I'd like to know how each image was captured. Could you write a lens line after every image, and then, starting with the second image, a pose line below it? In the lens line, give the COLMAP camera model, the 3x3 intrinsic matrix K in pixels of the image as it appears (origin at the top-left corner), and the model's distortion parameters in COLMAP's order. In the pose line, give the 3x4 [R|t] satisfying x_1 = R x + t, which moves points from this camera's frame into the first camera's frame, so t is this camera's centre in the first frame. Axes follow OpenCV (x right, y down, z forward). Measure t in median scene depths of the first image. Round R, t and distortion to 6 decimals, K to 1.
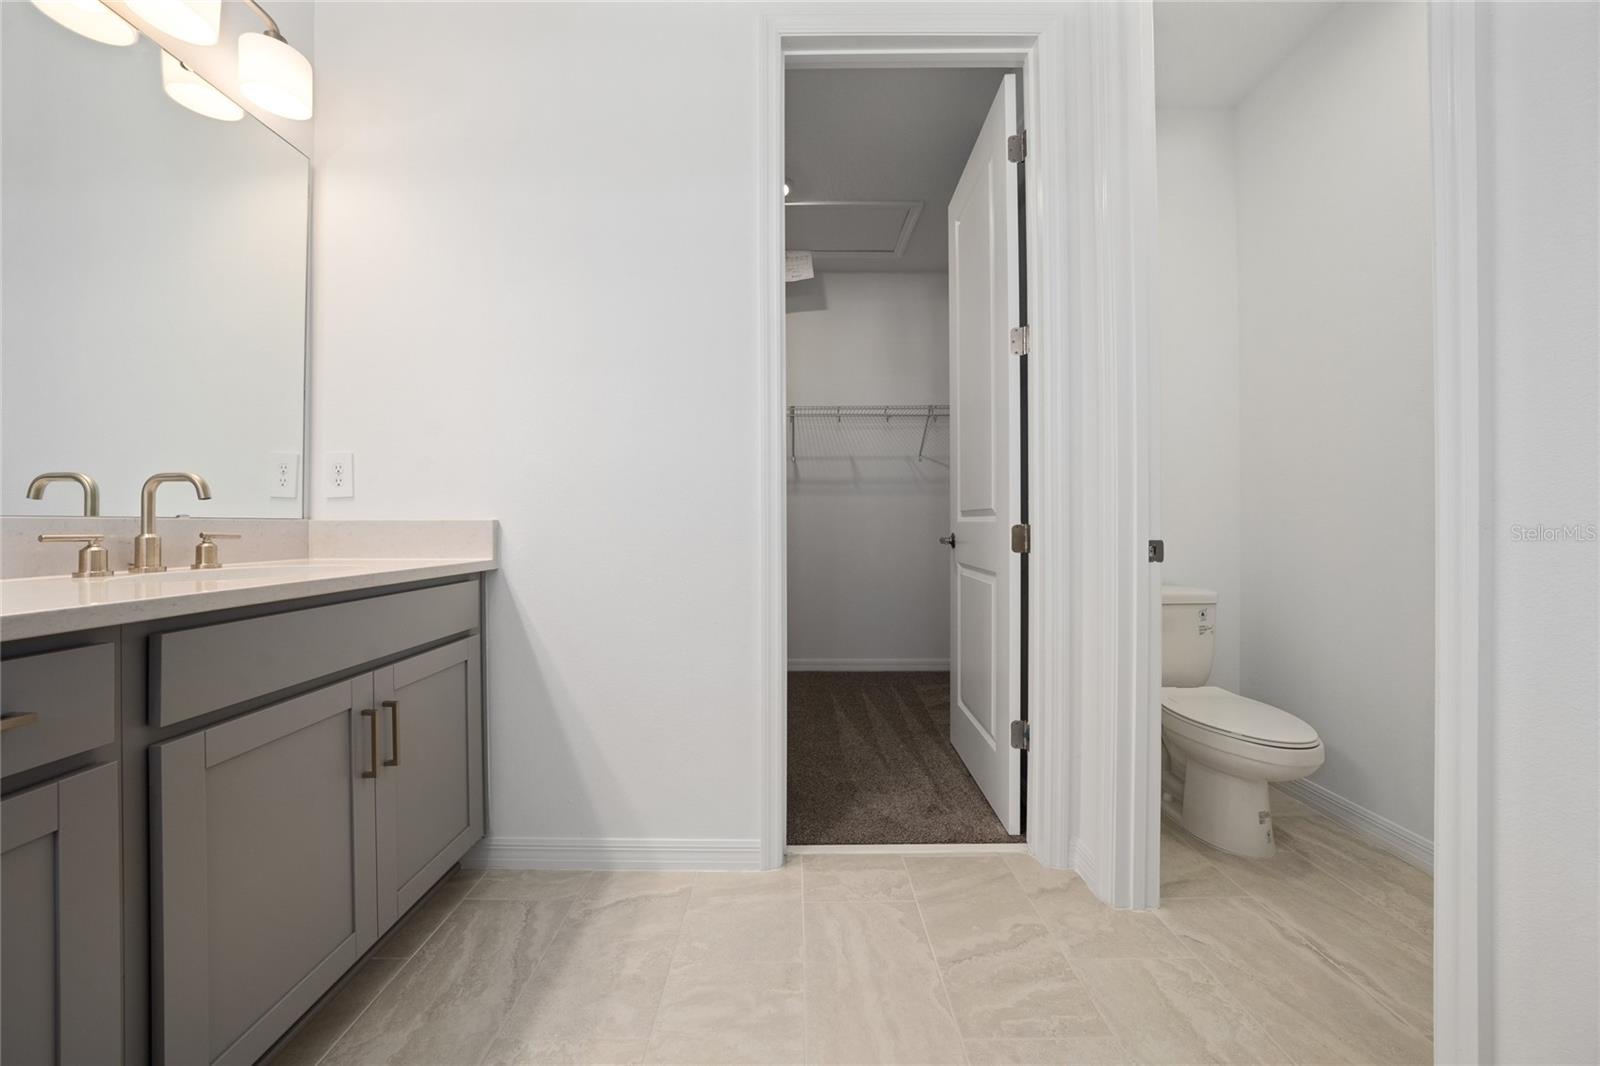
lens RADIAL K [[546.5, 0, 797.3], [0, 546.5, 533.0], [0, 0, 1]] dist [-0.001539, 0.000097]
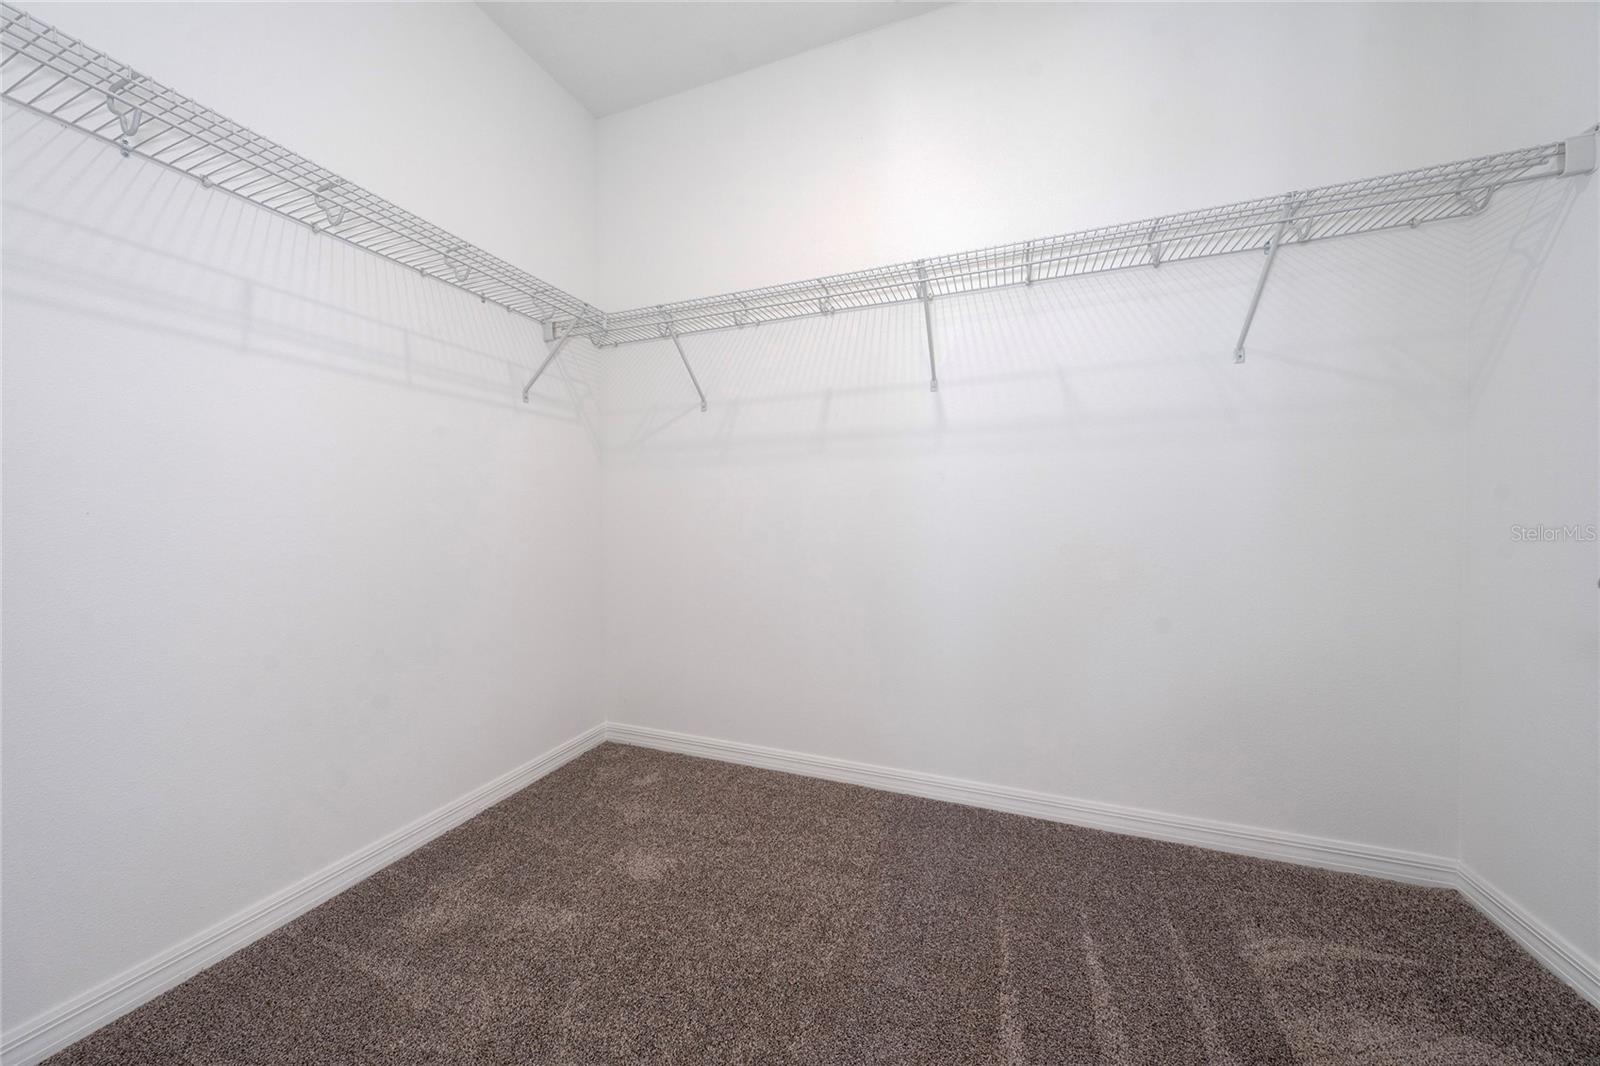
lens RADIAL K [[546.5, 0, 794.9], [0, 546.5, 532.5], [0, 0, 1]] dist [-0.001539, 0.000097]
pose [[0.933825, 0.006665, -0.357668, 0.054677], [-0.001436, 0.999888, 0.014882, -0.007211], [0.357727, -0.013383, 0.933730, 0.485944]]
